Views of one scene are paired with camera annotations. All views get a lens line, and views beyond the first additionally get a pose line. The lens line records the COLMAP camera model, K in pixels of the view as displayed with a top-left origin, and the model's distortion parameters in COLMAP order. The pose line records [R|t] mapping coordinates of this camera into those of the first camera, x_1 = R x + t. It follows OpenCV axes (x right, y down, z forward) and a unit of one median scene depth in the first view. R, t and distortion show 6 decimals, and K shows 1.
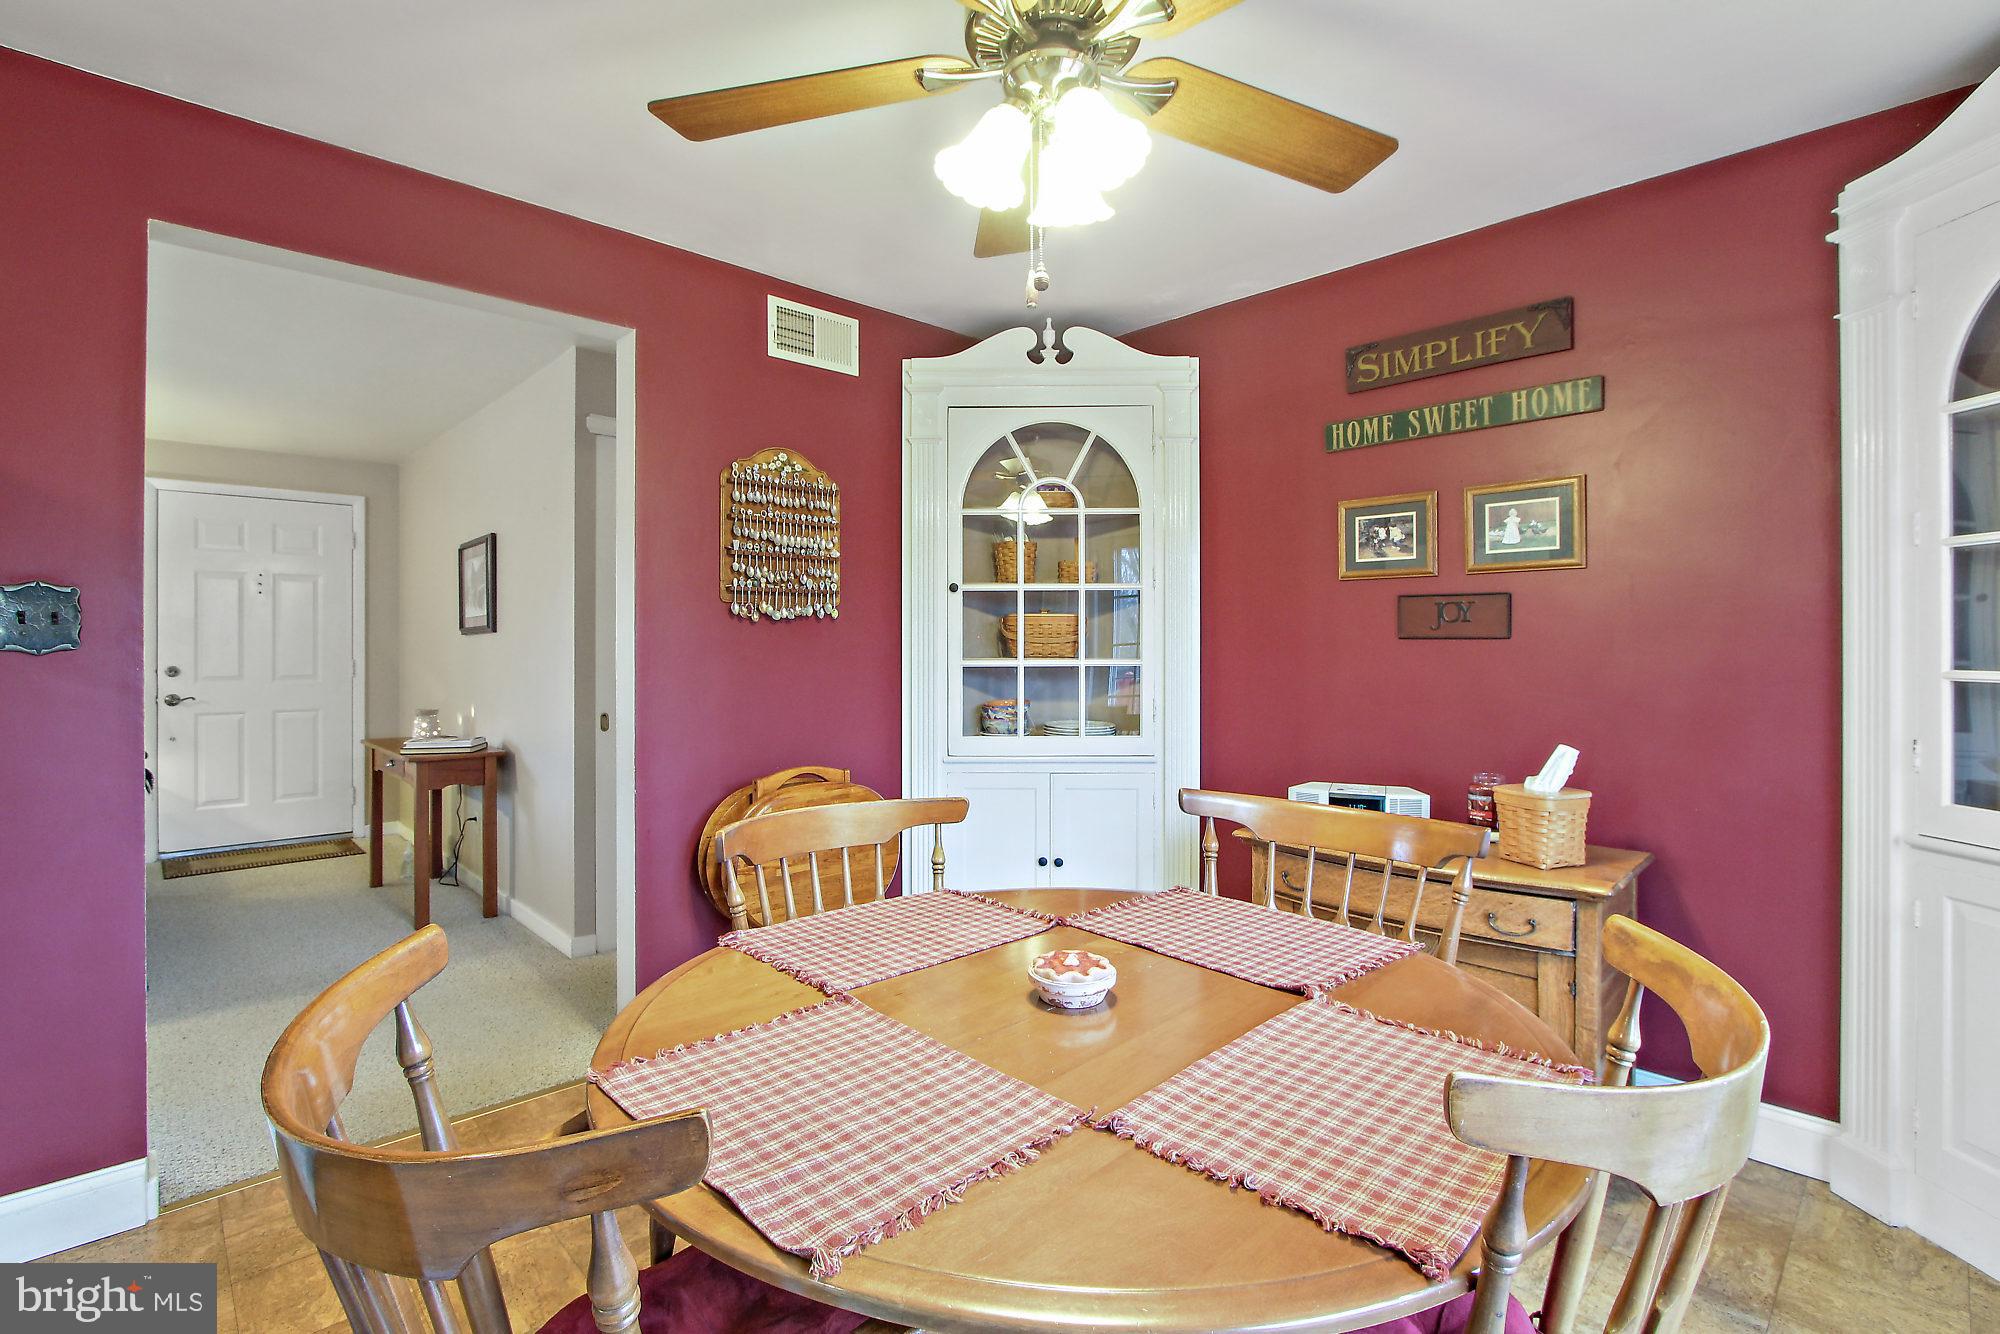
lens RADIAL K [[926.7, 0, 993.7], [0, 926.7, 637.8], [0, 0, 1]] dist [-0.017465, 0.001971]
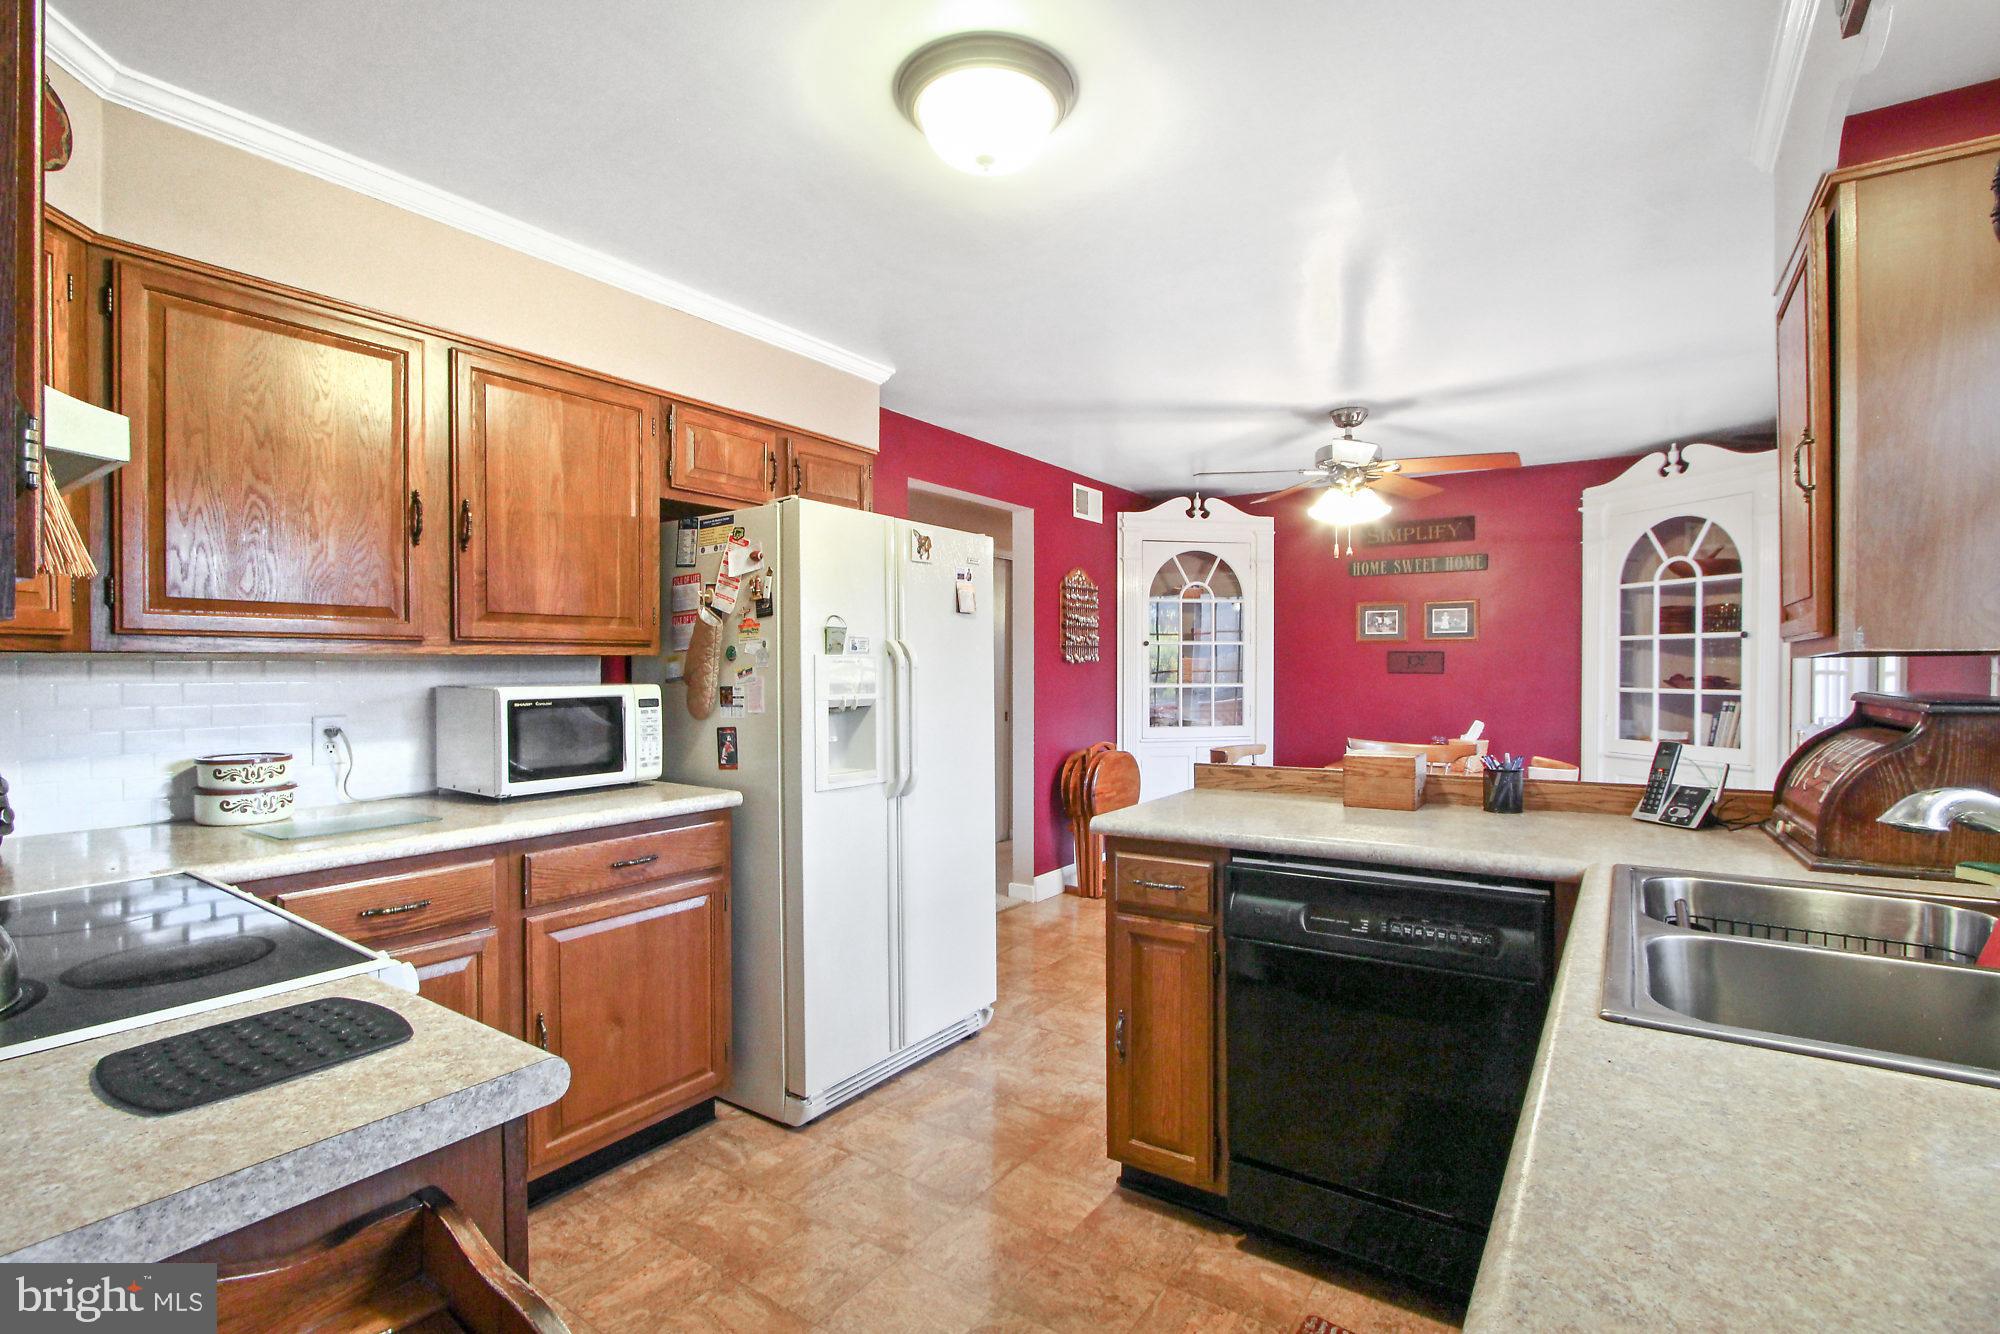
lens RADIAL K [[926.7, 0, 998.5], [0, 926.7, 670.3], [0, 0, 1]] dist [-0.017465, 0.001971]
pose [[0.977030, -0.001899, 0.213092, -0.766269], [-0.001136, 0.999900, 0.014119, -0.030015], [-0.213097, -0.014037, 0.976930, -0.734317]]
